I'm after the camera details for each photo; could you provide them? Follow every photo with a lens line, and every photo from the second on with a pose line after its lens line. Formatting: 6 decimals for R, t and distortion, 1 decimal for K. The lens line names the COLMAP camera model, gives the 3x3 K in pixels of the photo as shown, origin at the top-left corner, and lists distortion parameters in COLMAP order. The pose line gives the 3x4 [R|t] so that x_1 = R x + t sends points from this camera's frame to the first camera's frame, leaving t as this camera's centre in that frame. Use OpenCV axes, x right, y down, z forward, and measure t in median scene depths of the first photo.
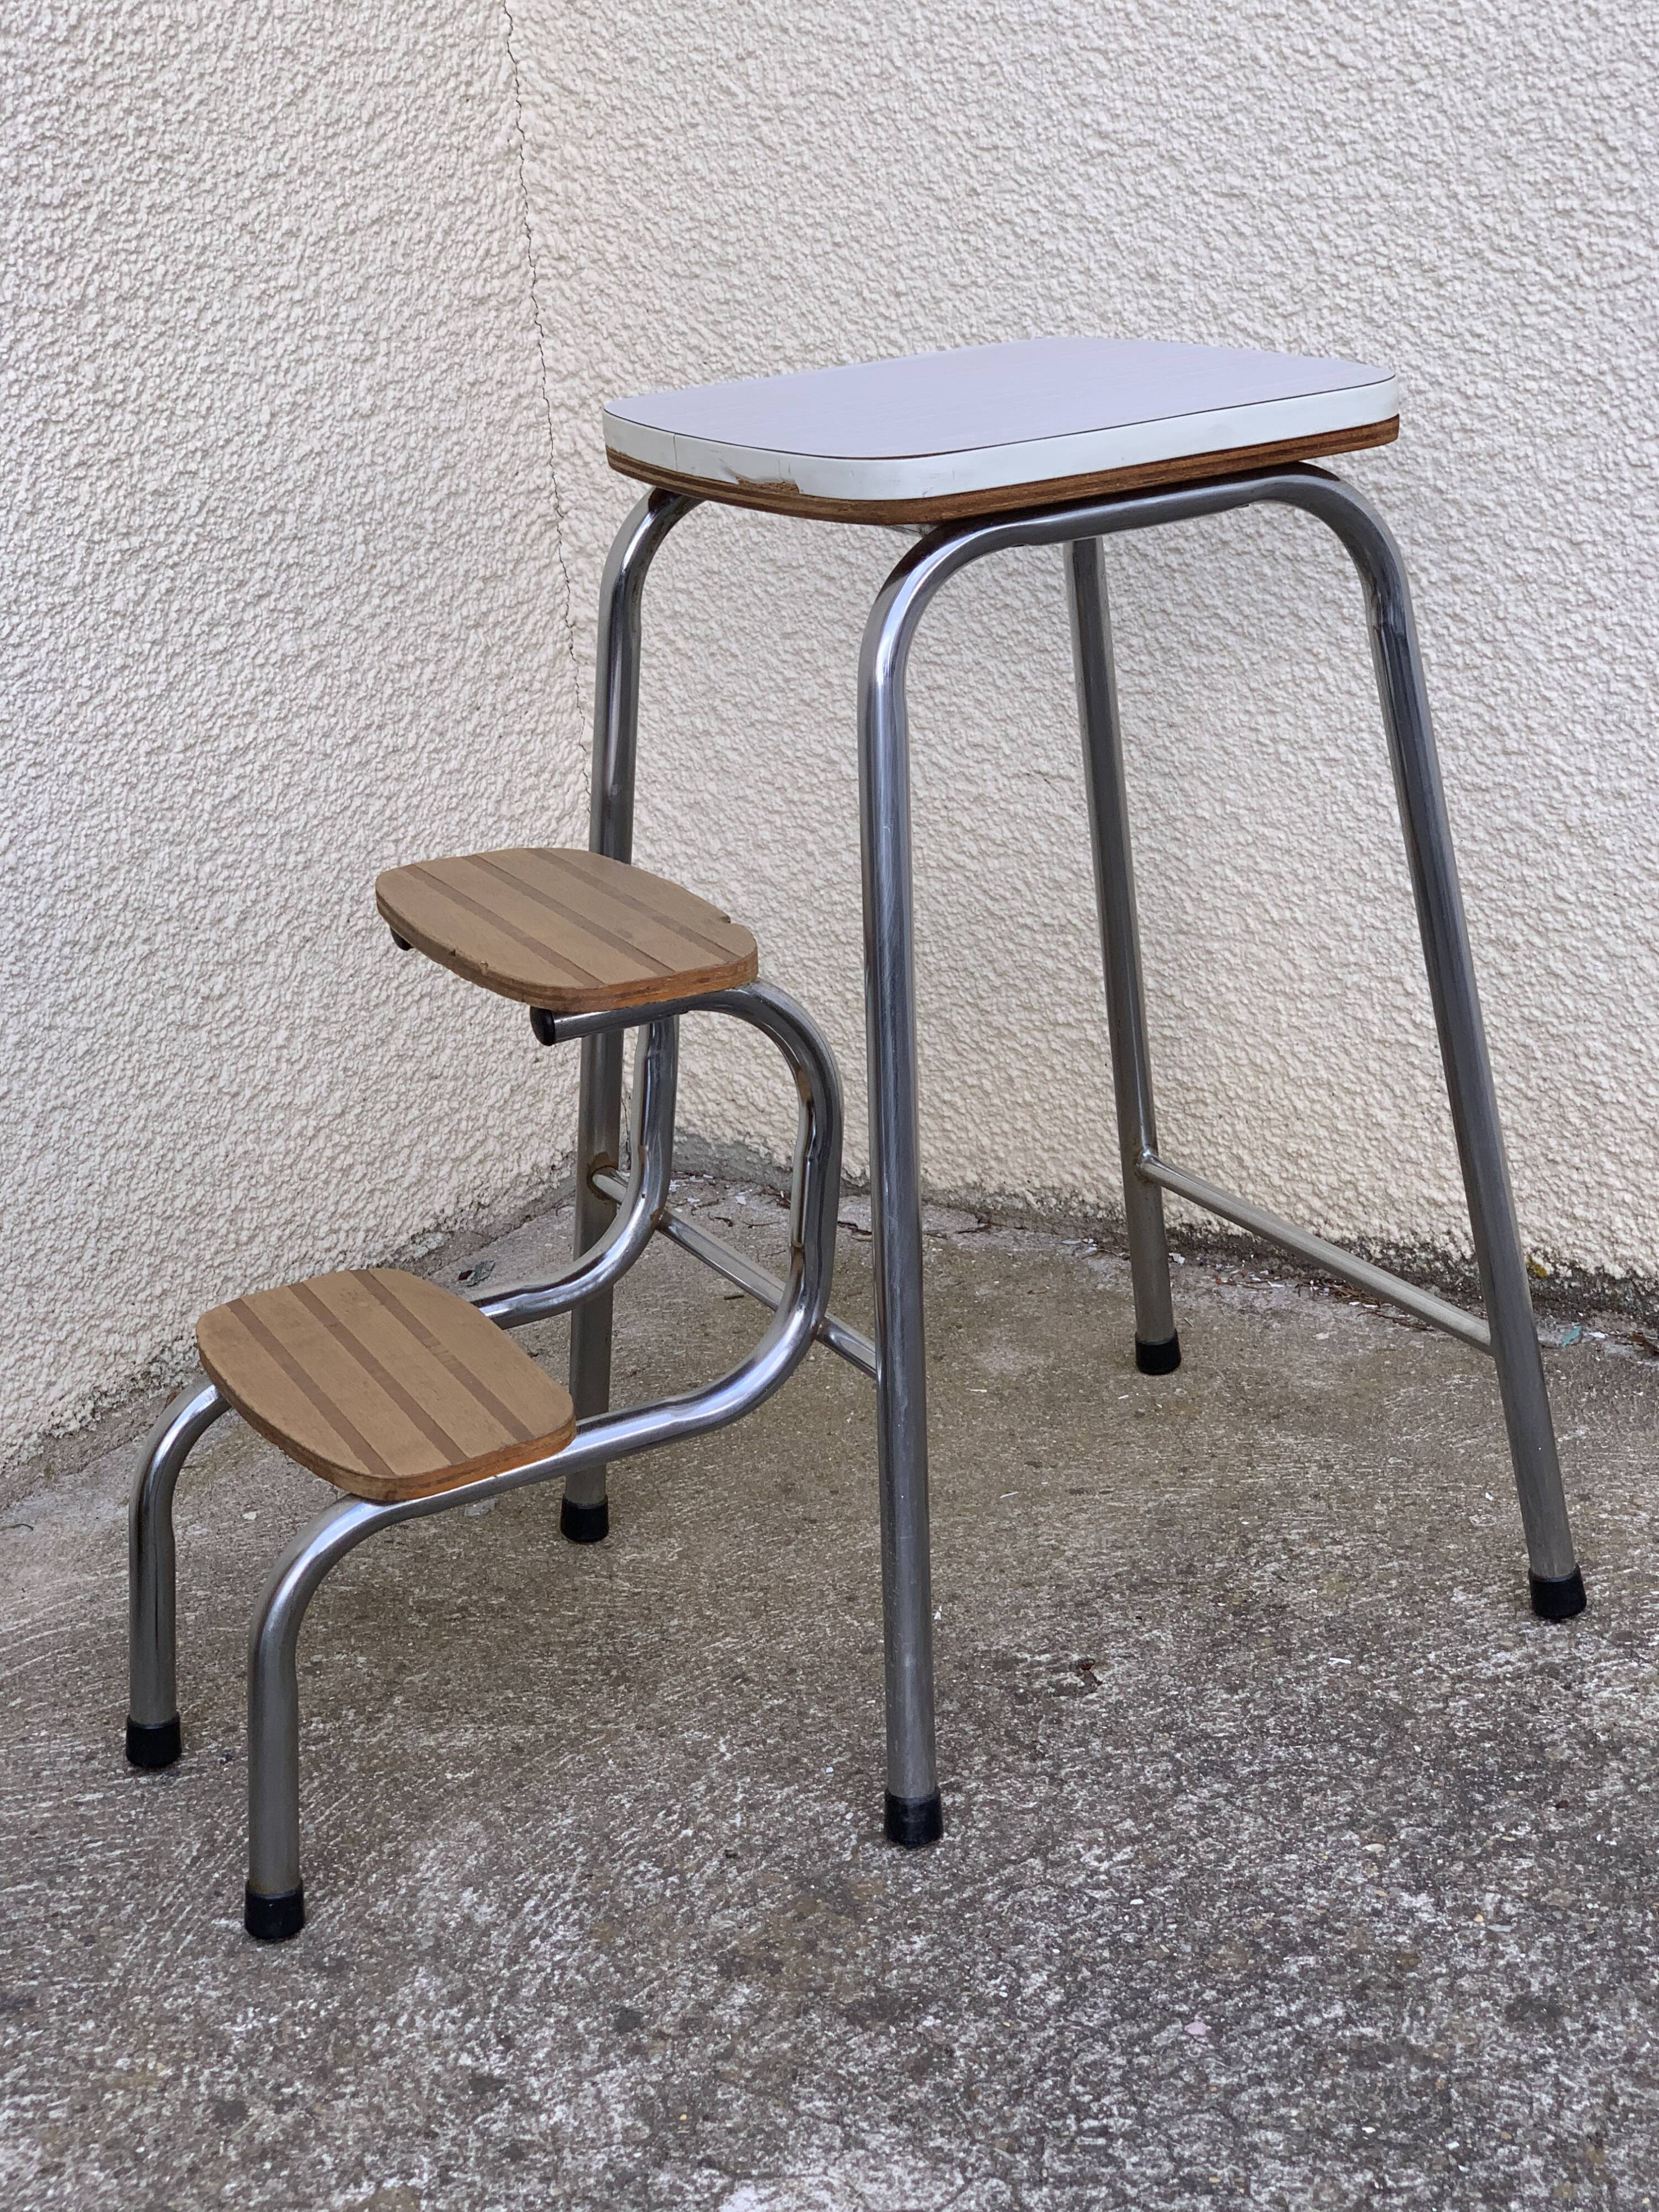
lens RADIAL K [[3403.8, 0, 814.9], [0, 3403.8, 1084.2], [0, 0, 1]] dist [0.045231, 0.214334]
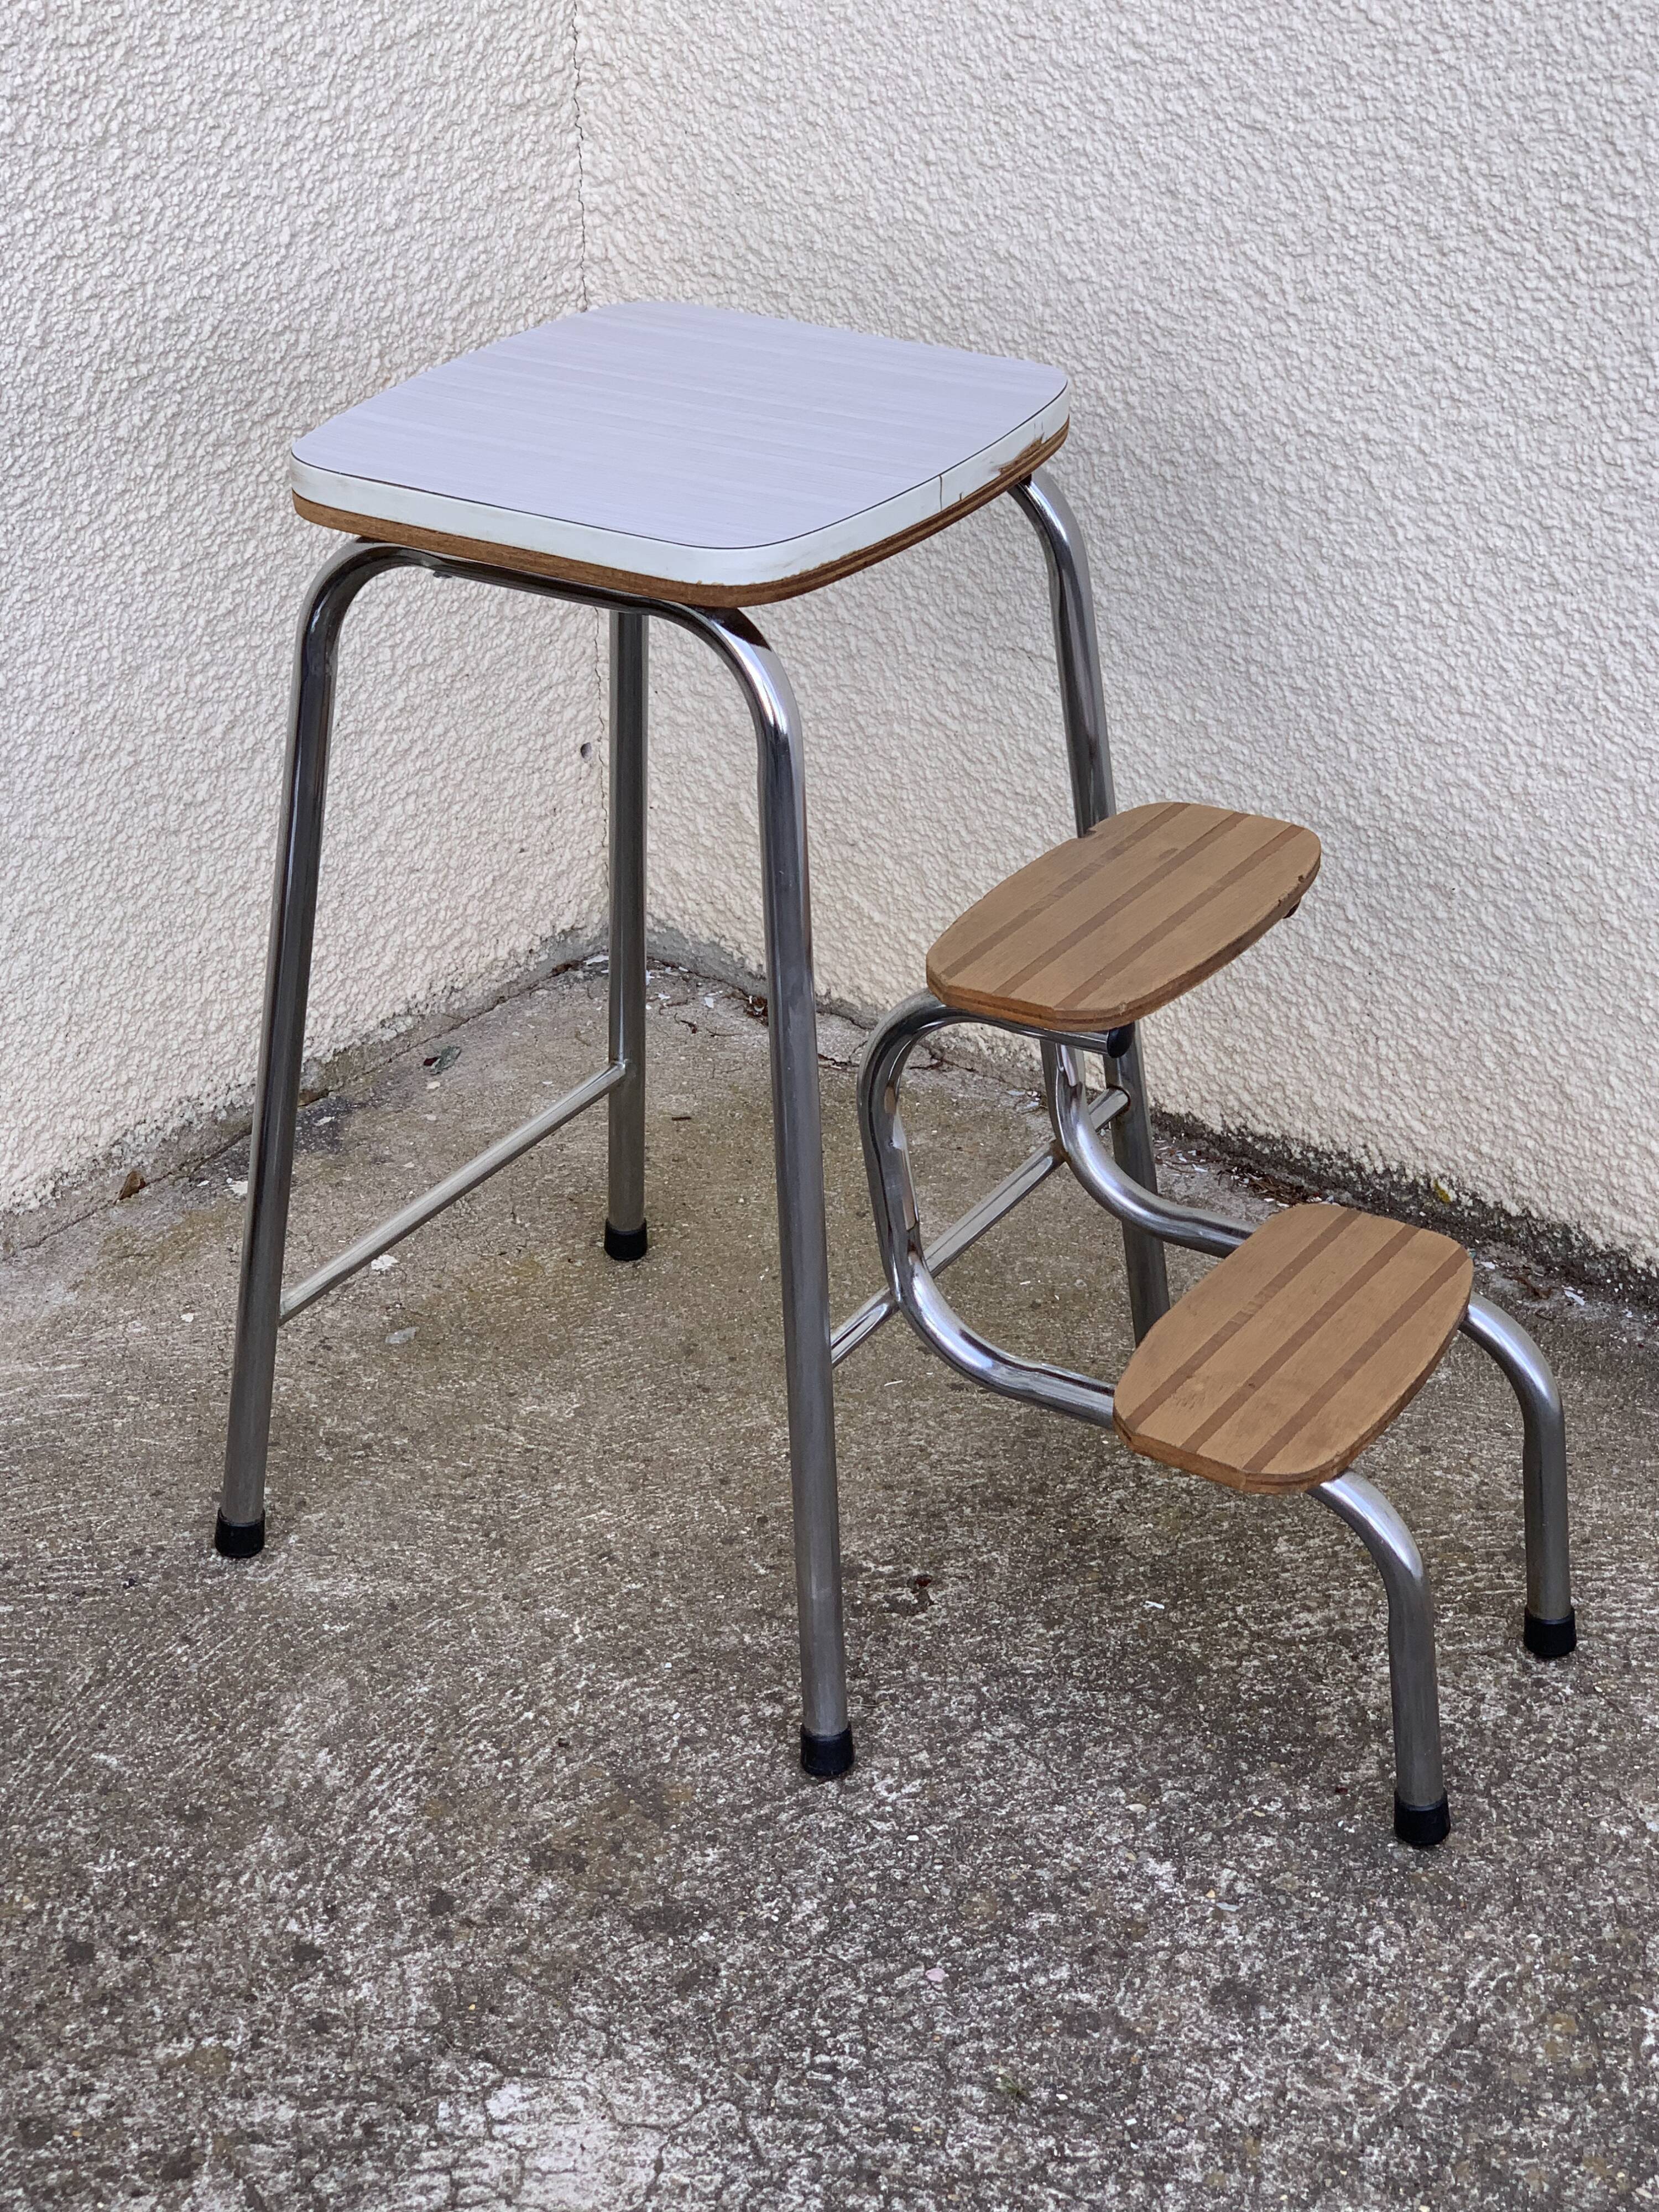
lens RADIAL K [[3677.7, 0, 836.0], [0, 3677.7, 1079.6], [0, 0, 1]] dist [-0.080799, 1.509600]
pose [[0.994382, 0.101793, -0.029012, 0.061149], [-0.096081, 0.983063, 0.156060, -0.144838], [0.044406, -0.152395, 0.987321, -0.110462]]
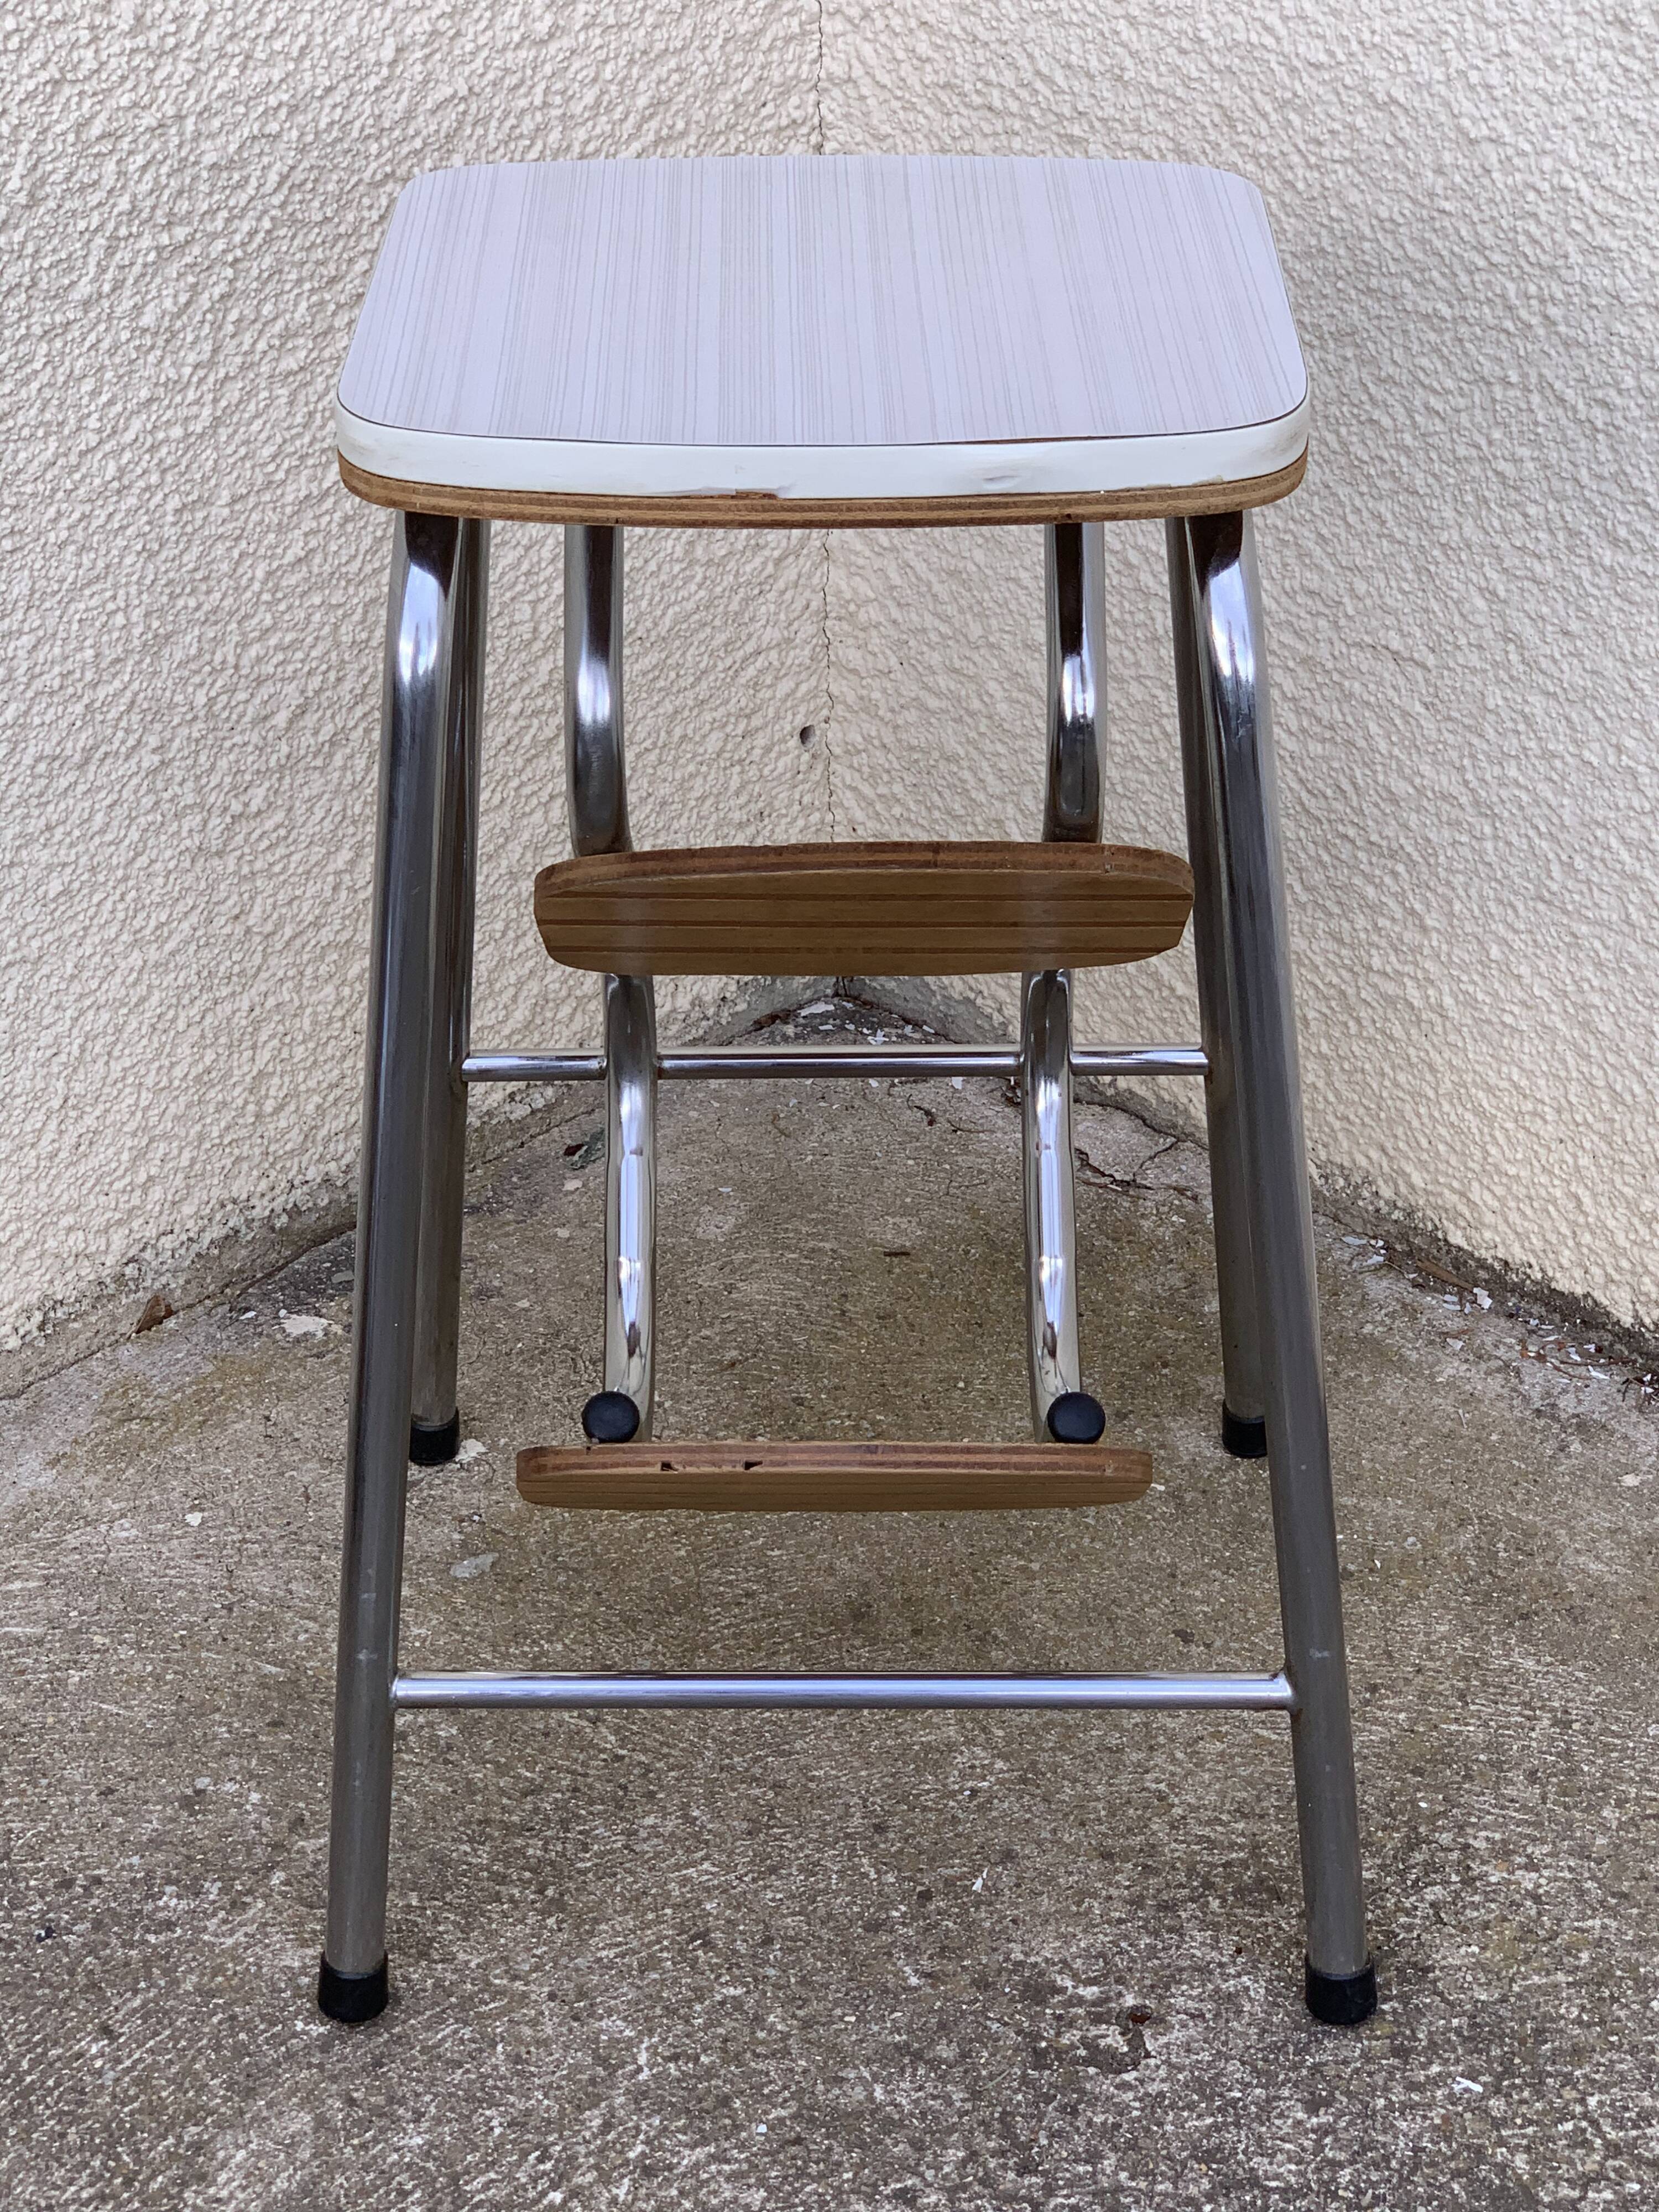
lens RADIAL K [[4151.6, 0, 804.4], [0, 4151.6, 1084.8], [0, 0, 1]] dist [0.050242, 0.260848]
pose [[0.978097, 0.155321, -0.138568, 0.090460], [-0.124074, 0.969577, 0.211012, -0.191691], [0.167127, -0.189198, 0.967612, 0.112088]]
